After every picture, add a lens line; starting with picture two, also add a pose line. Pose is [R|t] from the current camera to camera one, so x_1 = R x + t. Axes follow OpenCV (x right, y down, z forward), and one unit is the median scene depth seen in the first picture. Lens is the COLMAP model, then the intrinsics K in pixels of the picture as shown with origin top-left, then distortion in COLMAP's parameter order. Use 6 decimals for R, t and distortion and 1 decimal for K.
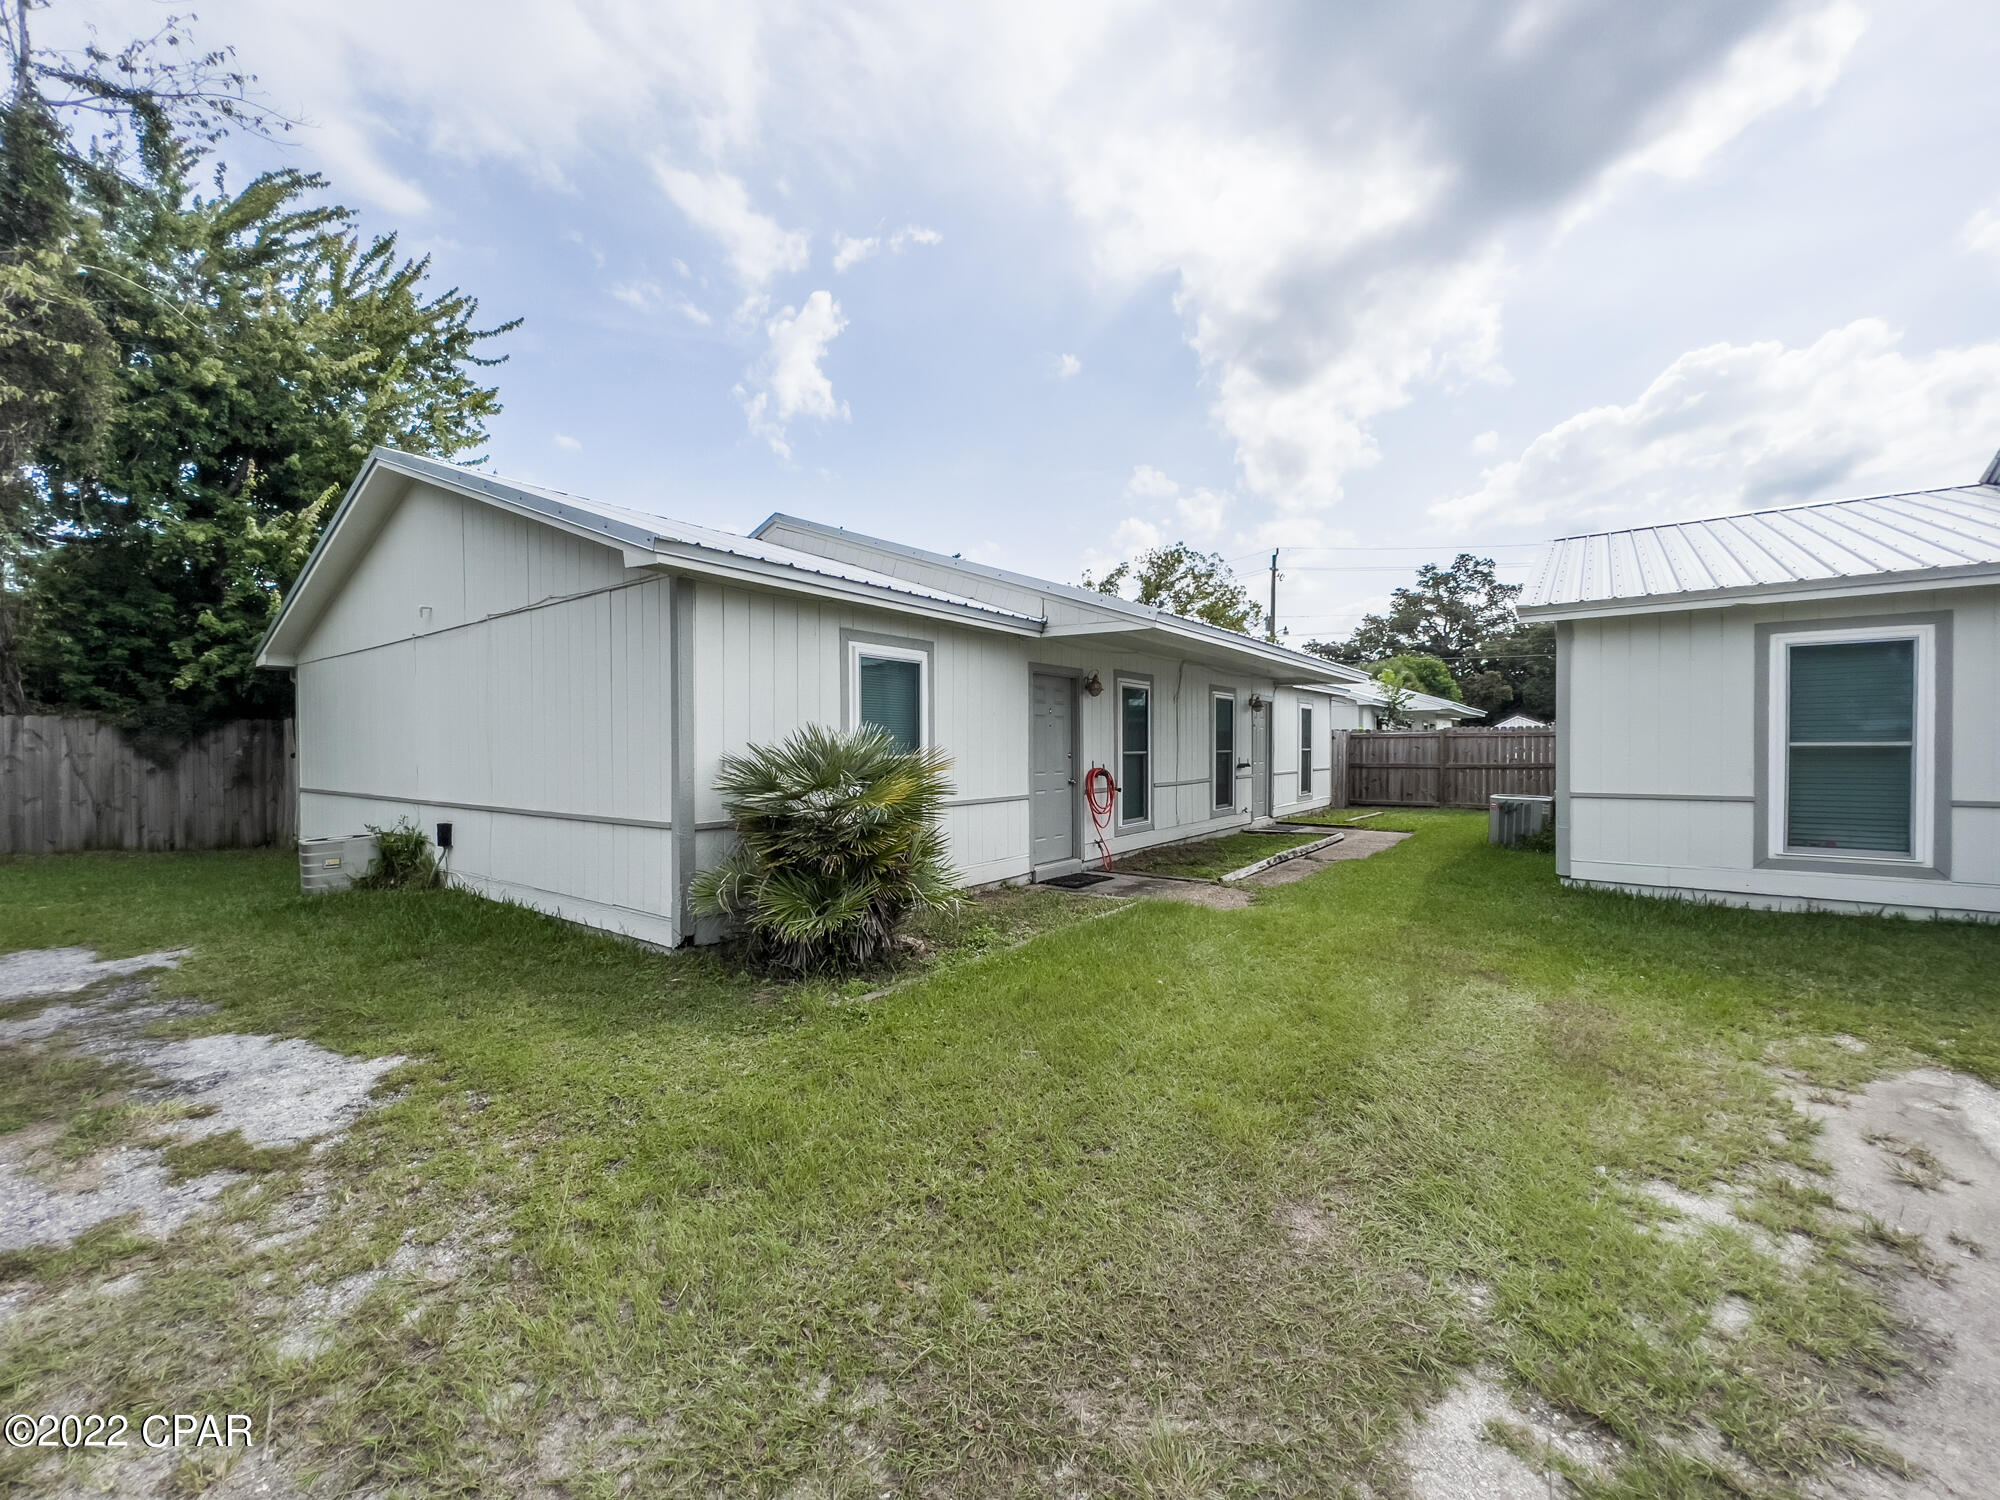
lens RADIAL K [[854.8, 0, 1001.0], [0, 854.8, 772.8], [0, 0, 1]] dist [-0.015548, 0.009451]
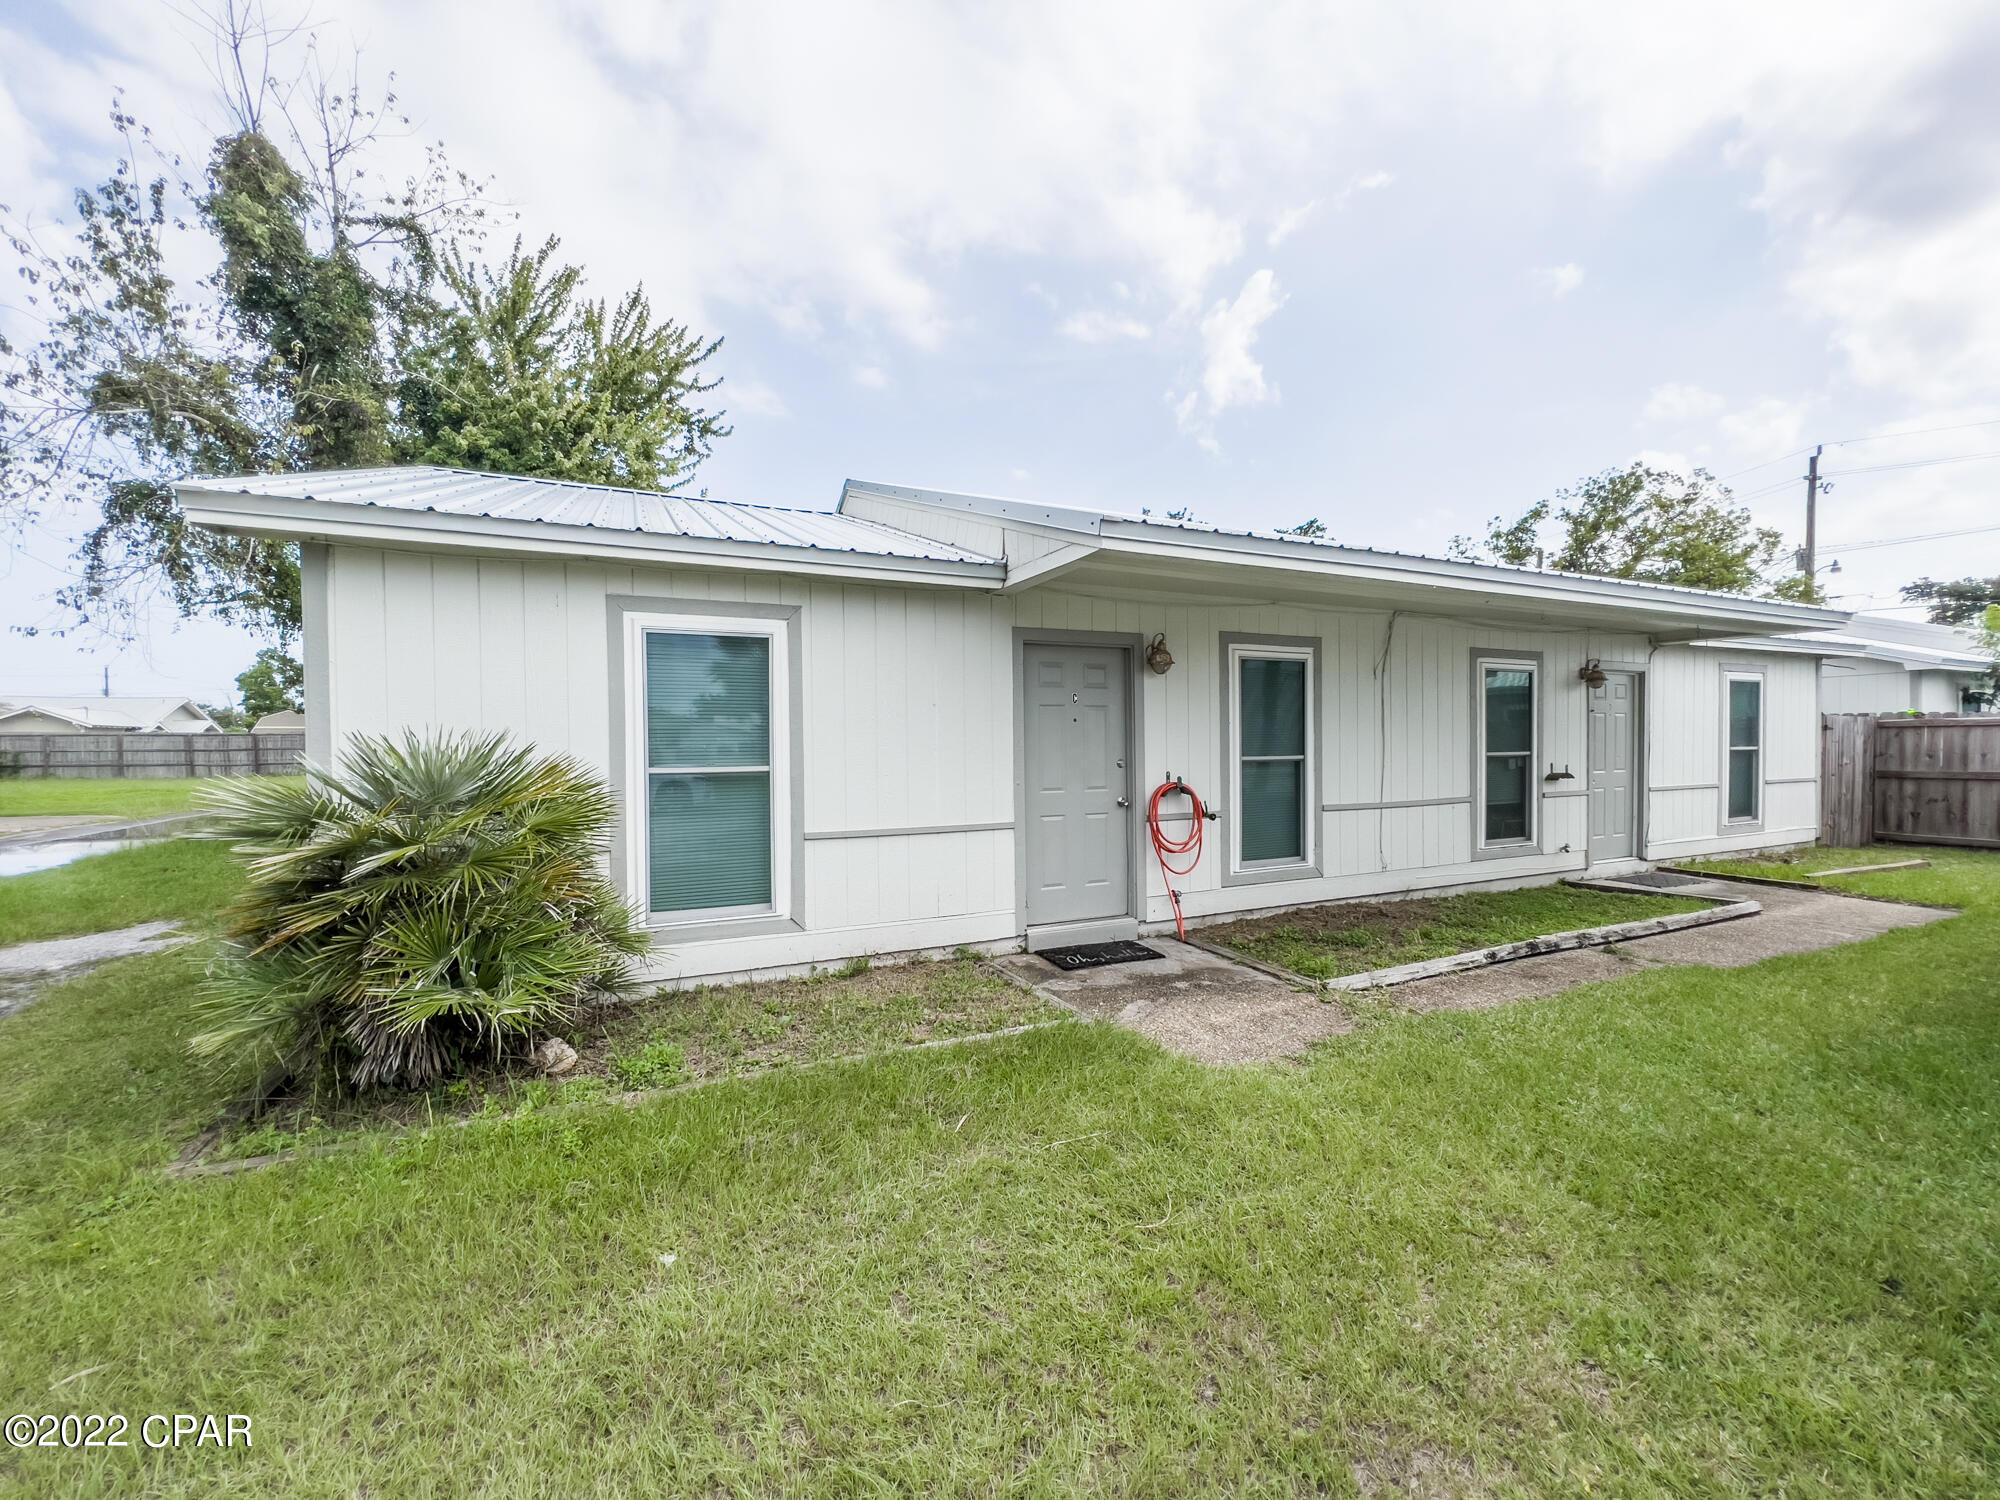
lens RADIAL K [[854.8, 0, 1001.0], [0, 854.8, 772.8], [0, 0, 1]] dist [-0.015548, 0.009451]
pose [[0.871027, 0.006203, -0.491197, 0.197752], [-0.005983, 0.999980, 0.002019, -0.008298], [0.491200, 0.001181, 0.871046, 0.222473]]
